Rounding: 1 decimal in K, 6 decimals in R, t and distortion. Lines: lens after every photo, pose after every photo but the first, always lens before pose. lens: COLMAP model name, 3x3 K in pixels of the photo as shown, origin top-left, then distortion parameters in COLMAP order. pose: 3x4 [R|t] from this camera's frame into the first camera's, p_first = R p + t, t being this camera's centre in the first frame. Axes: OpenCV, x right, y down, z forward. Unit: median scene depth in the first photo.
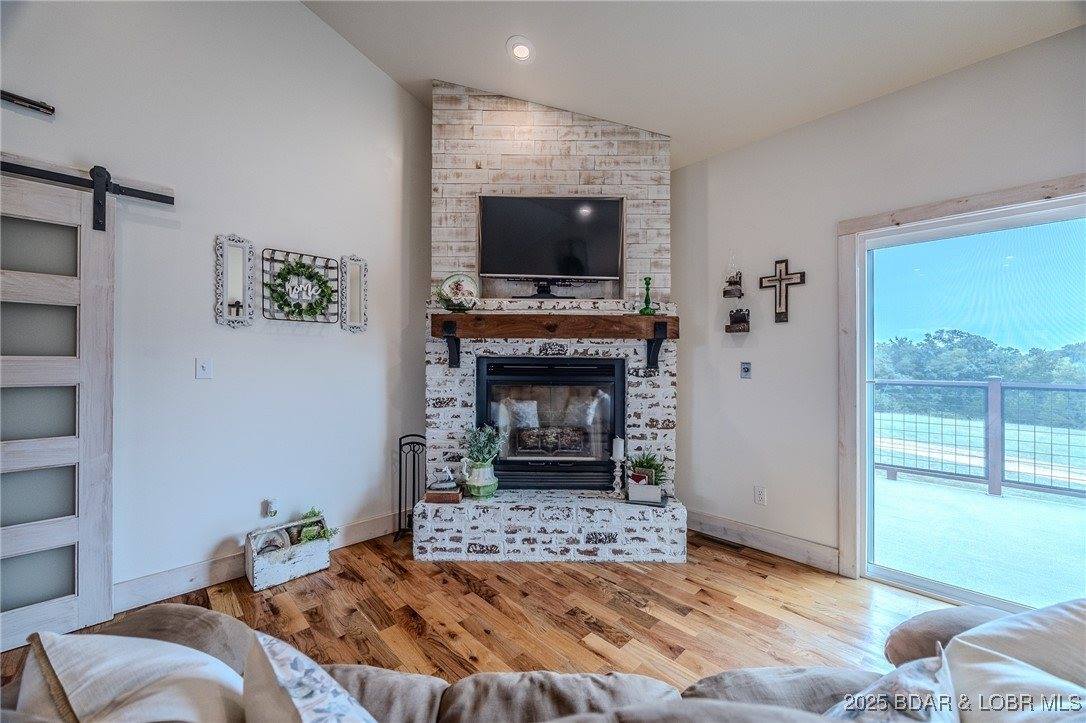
lens RADIAL K [[414.1, 0, 543.0], [0, 414.1, 361.5], [0, 0, 1]] dist [-0.001306, 0.000511]
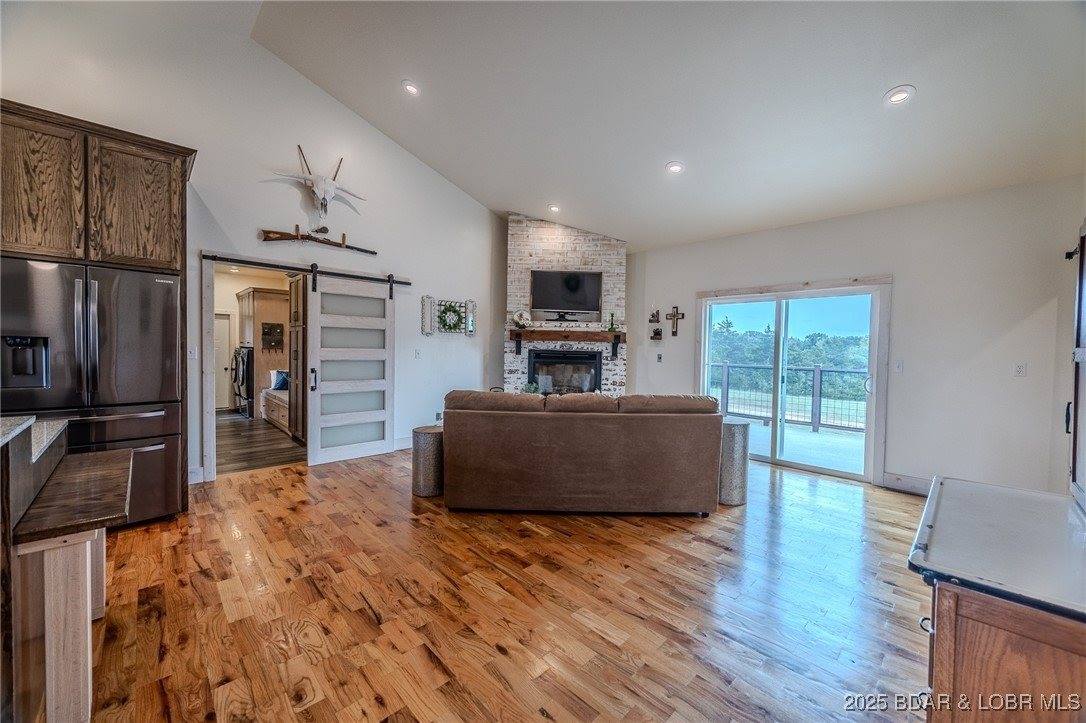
lens RADIAL K [[417.8, 0, 547.0], [0, 417.8, 361.6], [0, 0, 1]] dist [-0.000626, 0.000087]
pose [[0.999874, 0.015340, 0.004085, -0.079551], [-0.015476, 0.999241, 0.035755, -0.027820], [-0.003533, -0.035814, 0.999352, -1.075768]]
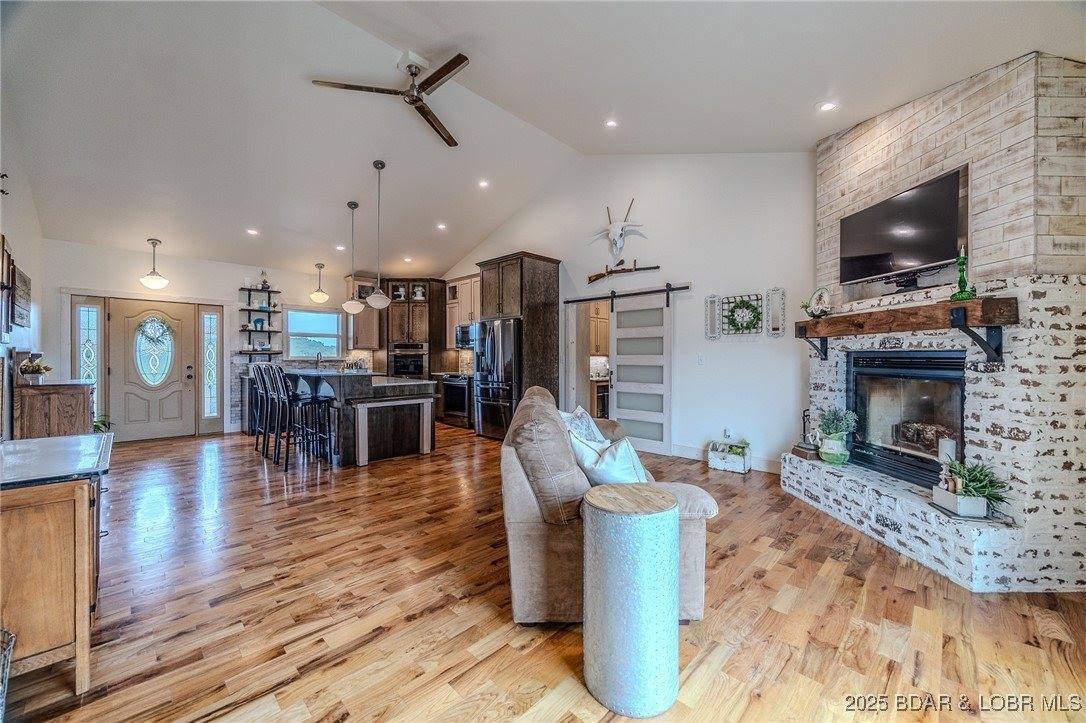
lens RADIAL K [[414.1, 0, 543.0], [0, 414.1, 361.5], [0, 0, 1]] dist [-0.001306, 0.000511]
pose [[0.019725, 0.005673, -0.999789, 1.056970], [0.003309, 0.999978, 0.005740, 0.008420], [0.999800, -0.003421, 0.019706, 0.100144]]
